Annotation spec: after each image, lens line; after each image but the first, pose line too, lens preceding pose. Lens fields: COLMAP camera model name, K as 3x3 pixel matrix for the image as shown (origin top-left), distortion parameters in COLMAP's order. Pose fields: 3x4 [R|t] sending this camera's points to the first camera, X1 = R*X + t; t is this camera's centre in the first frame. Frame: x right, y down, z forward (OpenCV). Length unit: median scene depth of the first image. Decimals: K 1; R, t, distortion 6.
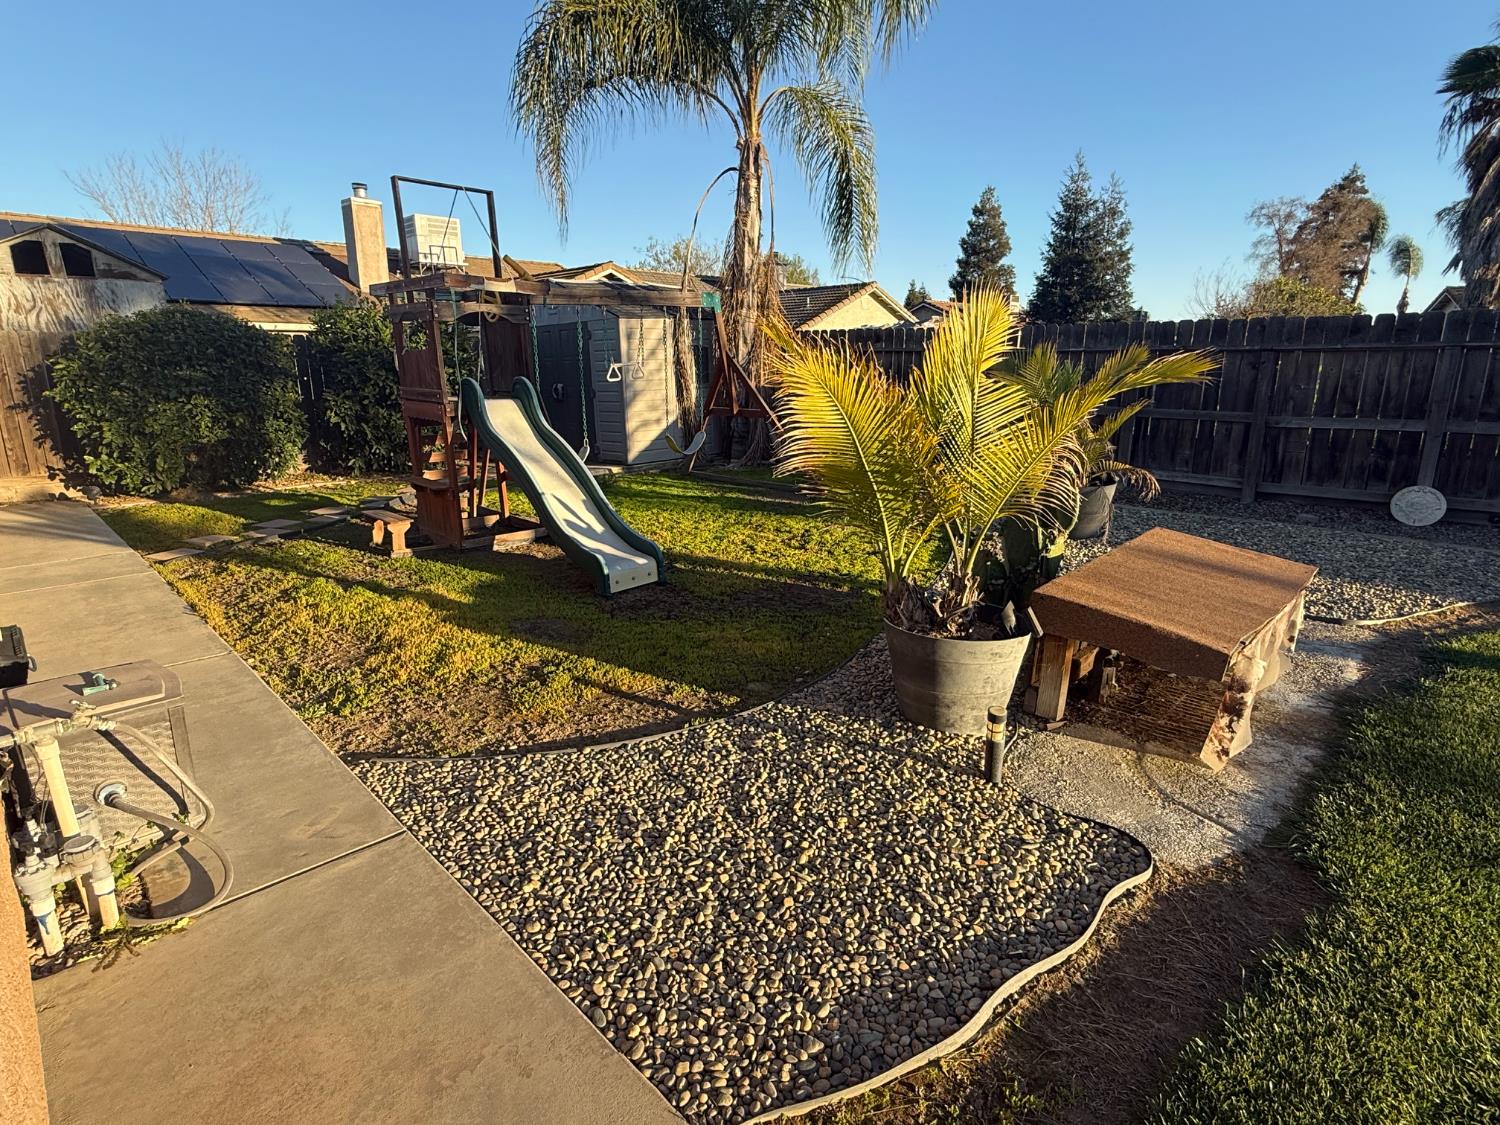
lens RADIAL K [[780.0, 0, 749.4], [0, 780.0, 568.1], [0, 0, 1]] dist [-0.003054, 0.000717]
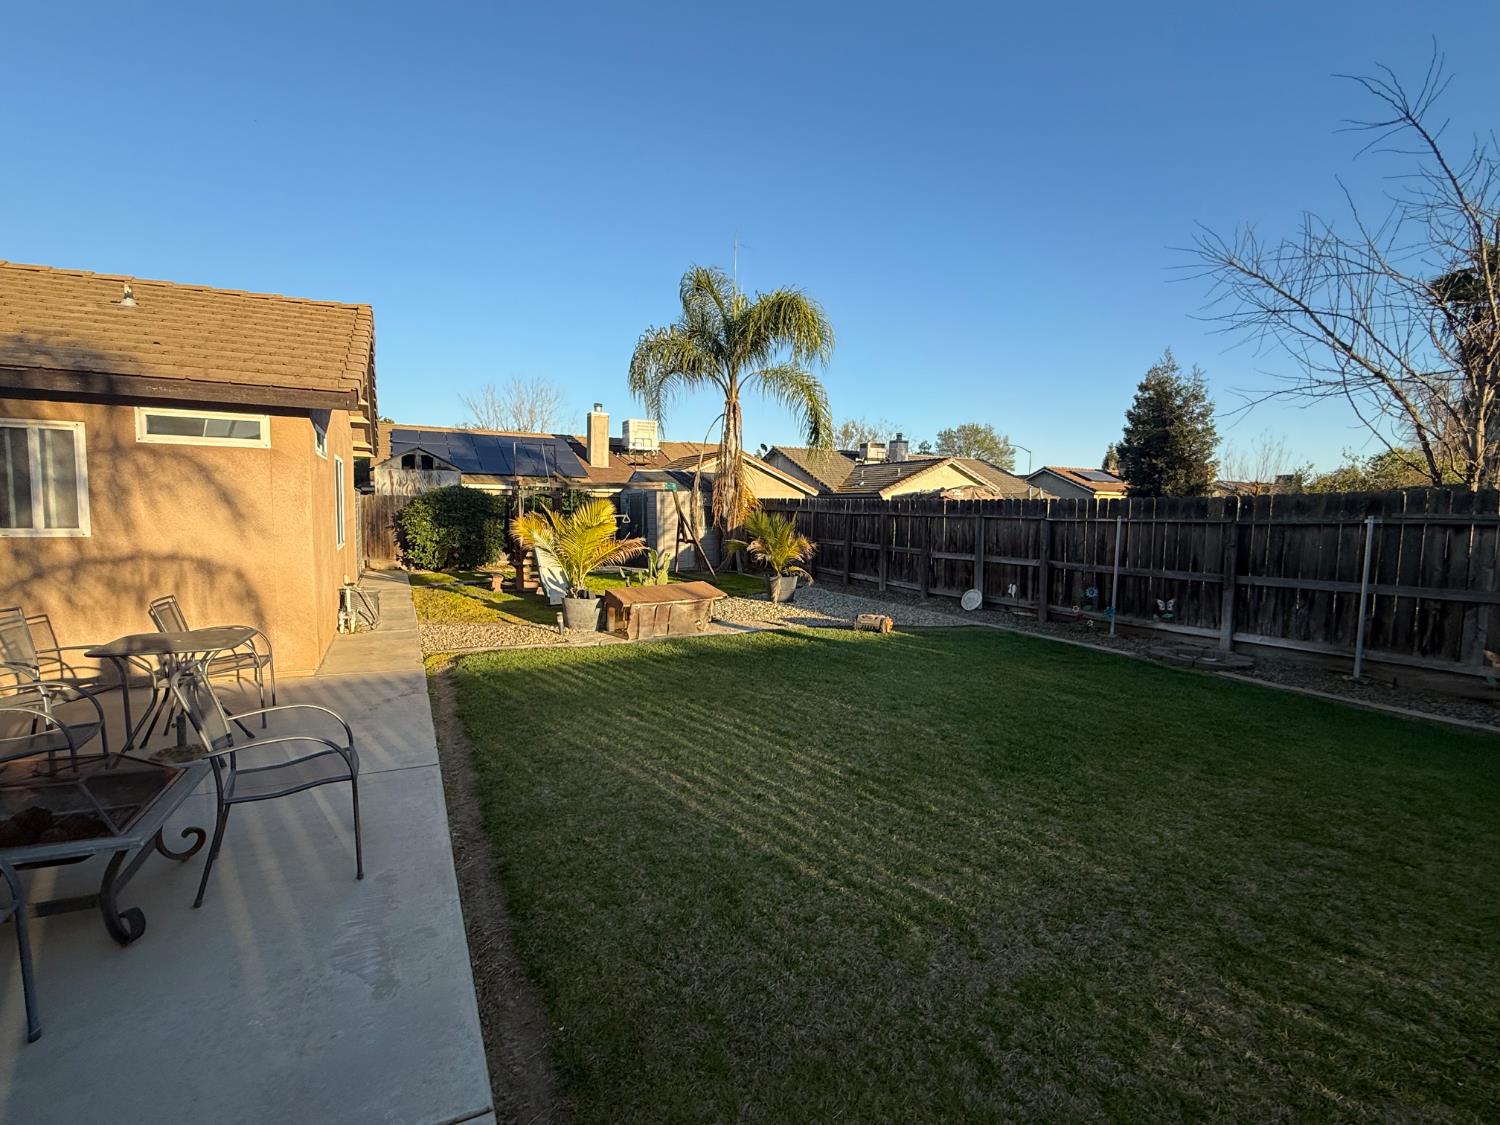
lens RADIAL K [[695.7, 0, 750.5], [0, 695.7, 567.2], [0, 0, 1]] dist [0.000996, -0.001077]
pose [[0.952440, 0.045484, -0.301311, 0.558851], [-0.097657, 0.982205, -0.160426, 0.106273], [0.288652, 0.182221, 0.939934, -0.478370]]
